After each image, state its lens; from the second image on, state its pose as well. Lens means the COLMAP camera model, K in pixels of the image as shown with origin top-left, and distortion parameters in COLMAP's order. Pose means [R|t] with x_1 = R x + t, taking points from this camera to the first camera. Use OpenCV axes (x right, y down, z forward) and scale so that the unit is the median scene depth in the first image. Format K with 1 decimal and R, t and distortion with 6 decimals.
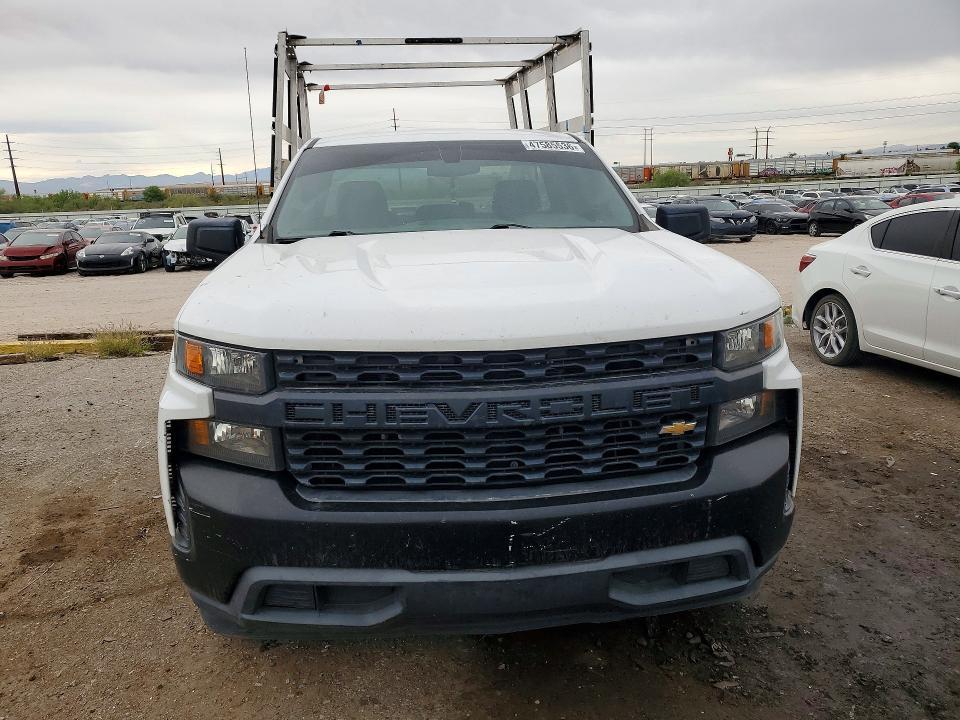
lens RADIAL K [[794.6, 0, 439.8], [0, 794.6, 360.6], [0, 0, 1]] dist [0.025267, 0.002494]
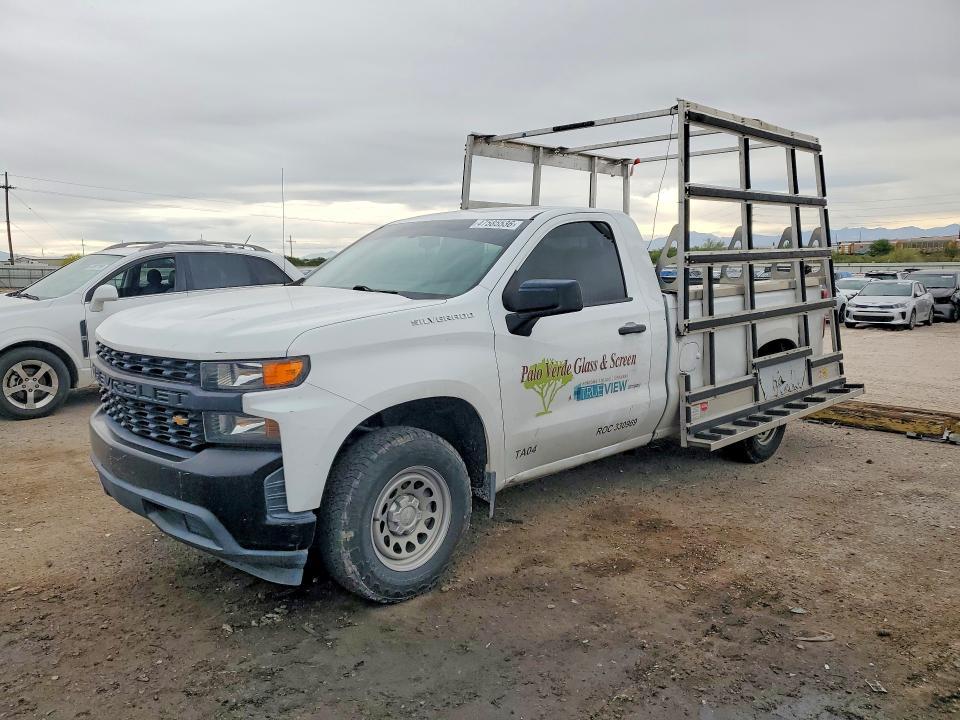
lens RADIAL K [[794.6, 0, 439.8], [0, 794.6, 360.6], [0, 0, 1]] dist [0.025267, 0.002494]
pose [[0.576005, 0.134317, -0.806336, 0.928659], [-0.182968, 0.982566, 0.032969, -0.086817], [0.796706, 0.128544, 0.590539, 0.251958]]
